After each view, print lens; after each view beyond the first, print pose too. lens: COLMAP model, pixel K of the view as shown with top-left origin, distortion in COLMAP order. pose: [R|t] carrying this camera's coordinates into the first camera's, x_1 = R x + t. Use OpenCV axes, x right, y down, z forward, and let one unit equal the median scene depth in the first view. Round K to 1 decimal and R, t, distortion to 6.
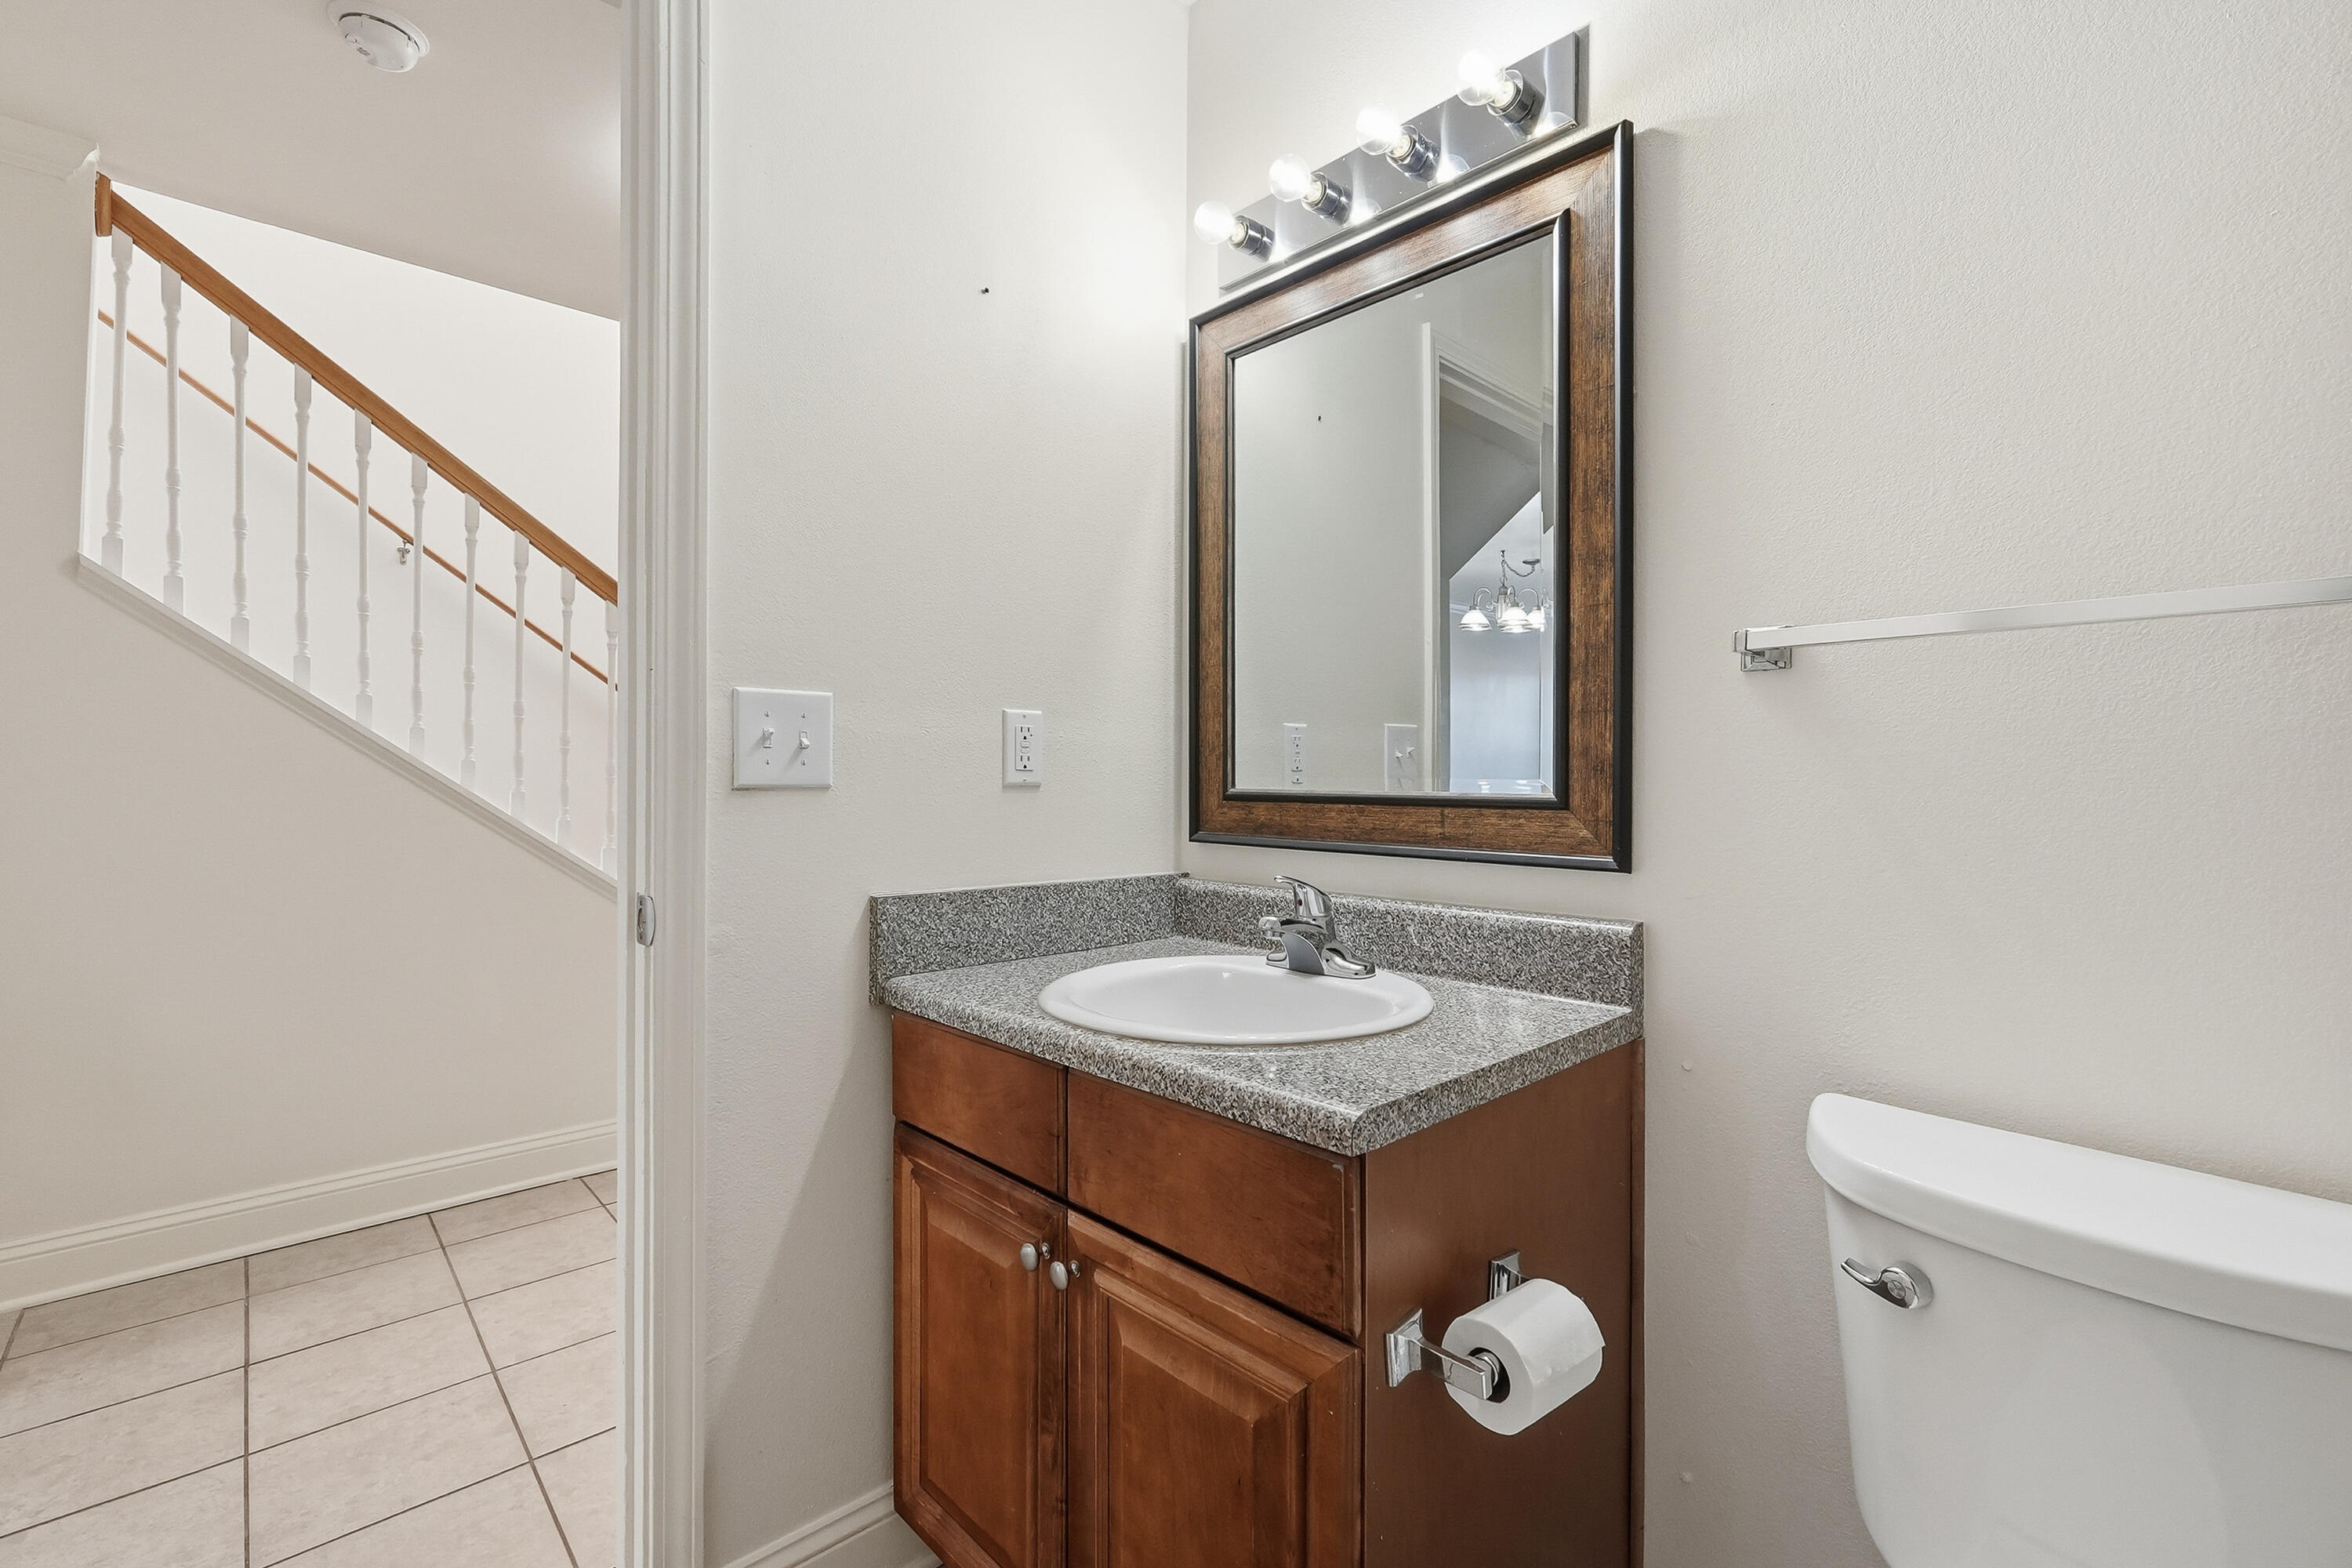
lens RADIAL K [[1013.1, 0, 1176.0], [0, 1013.1, 784.0], [0, 0, 1]] dist [-0.000234, -0.000103]
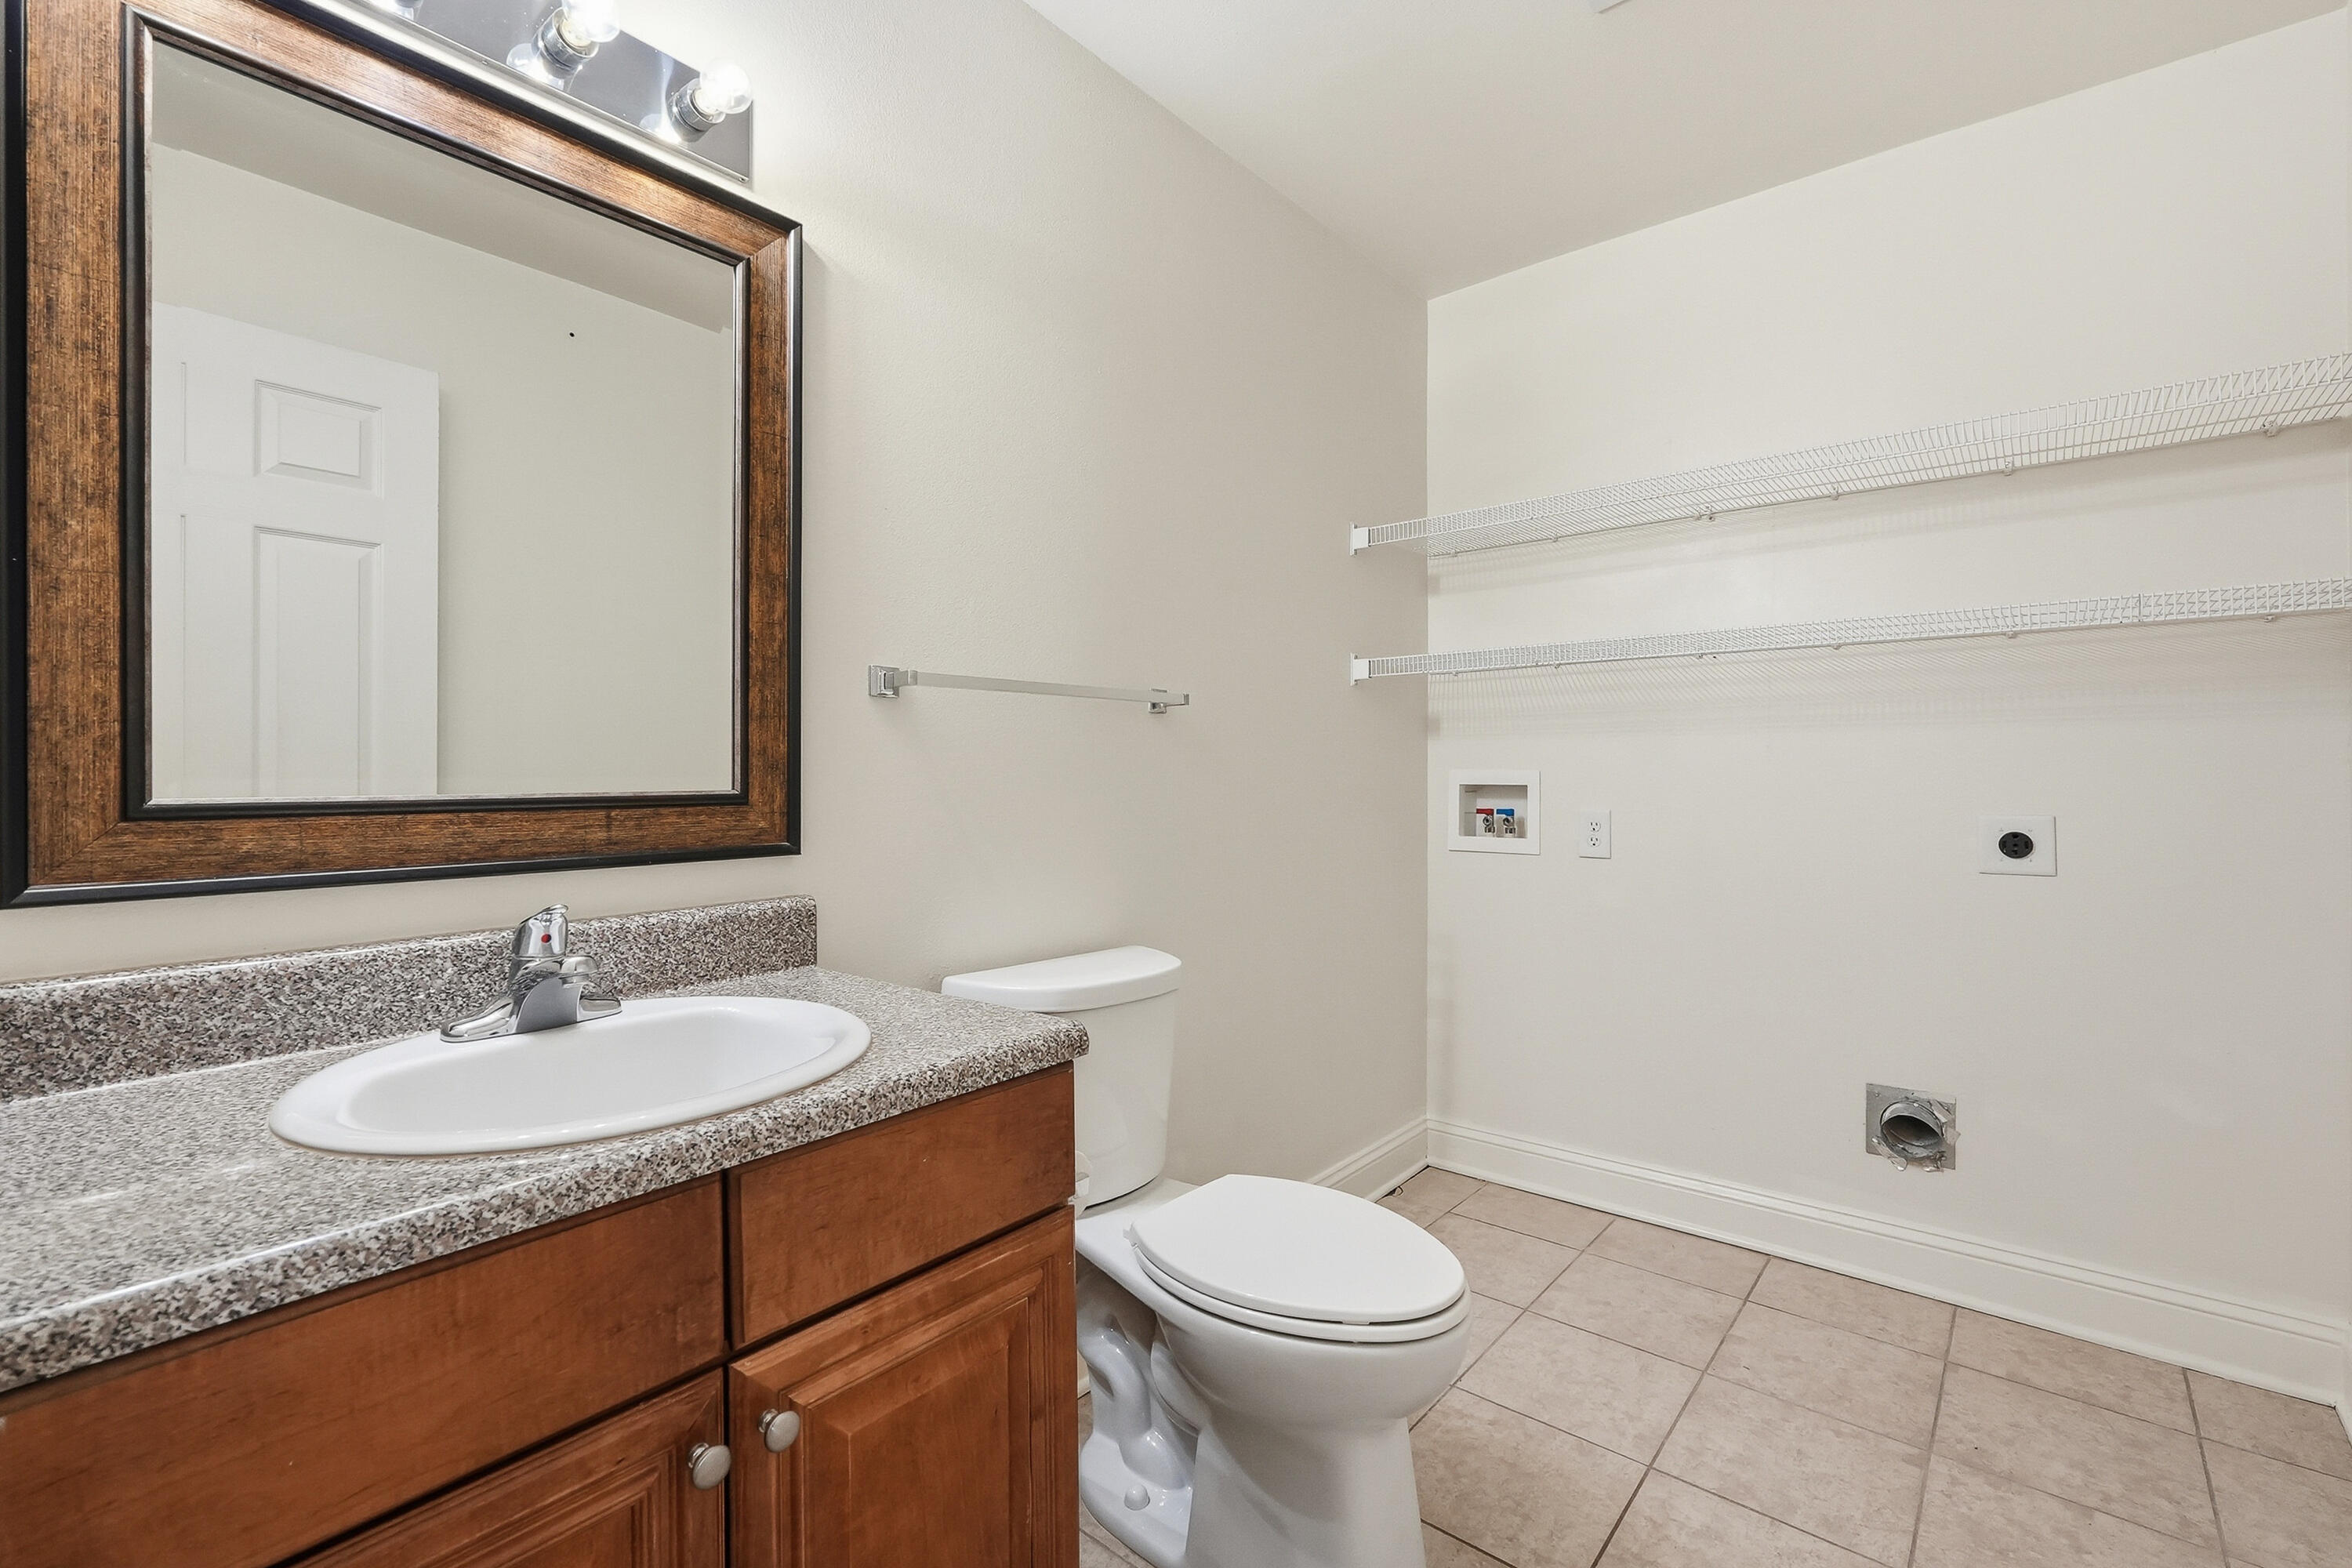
lens RADIAL K [[1018.5, 0, 1191.1], [0, 1018.5, 772.3], [0, 0, 1]] dist [-0.001452, -0.000350]
pose [[-0.105142, -0.010392, 0.994403, -0.767331], [0.006379, 0.999918, 0.011124, -0.018583], [-0.994437, 0.007513, -0.105067, 0.645789]]
